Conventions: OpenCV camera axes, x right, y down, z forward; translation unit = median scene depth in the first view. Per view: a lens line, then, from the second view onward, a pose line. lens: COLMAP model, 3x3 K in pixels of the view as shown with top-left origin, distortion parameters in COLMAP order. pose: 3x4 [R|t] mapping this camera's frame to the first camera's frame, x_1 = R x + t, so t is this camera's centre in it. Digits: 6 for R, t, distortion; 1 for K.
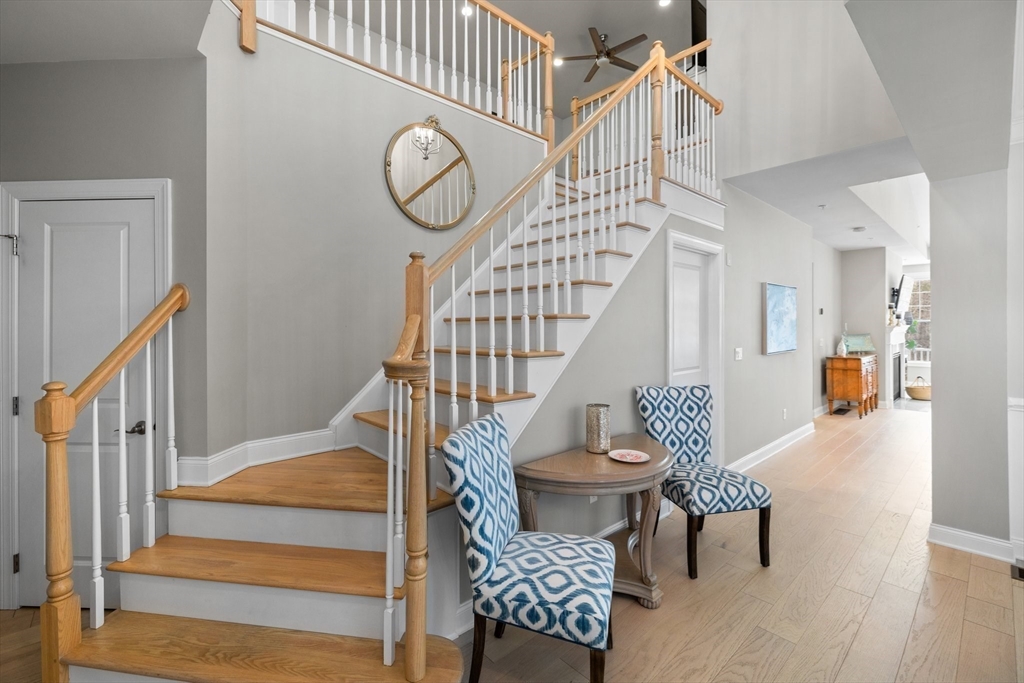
lens RADIAL K [[443.2, 0, 514.3], [0, 443.2, 330.2], [0, 0, 1]] dist [0.002872, -0.001574]
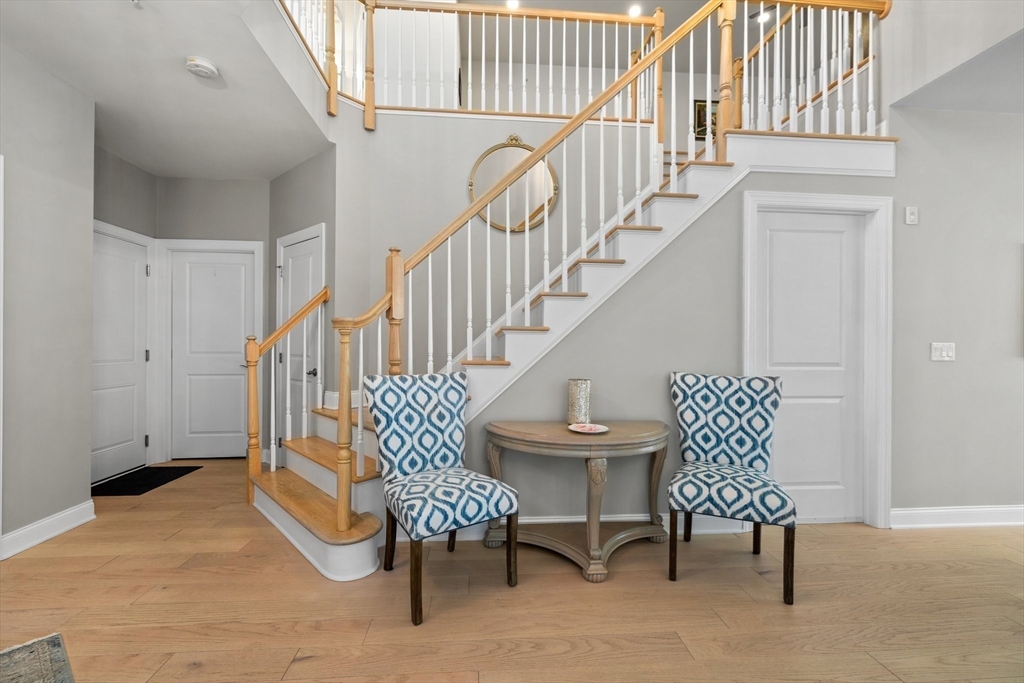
lens RADIAL K [[443.2, 0, 511.1], [0, 443.2, 346.9], [0, 0, 1]] dist [0.002872, -0.001574]
pose [[0.795422, 0.012028, -0.605937, 0.667819], [-0.014490, 0.999895, 0.000827, 0.094323], [0.605883, 0.008122, 0.795512, 0.091831]]
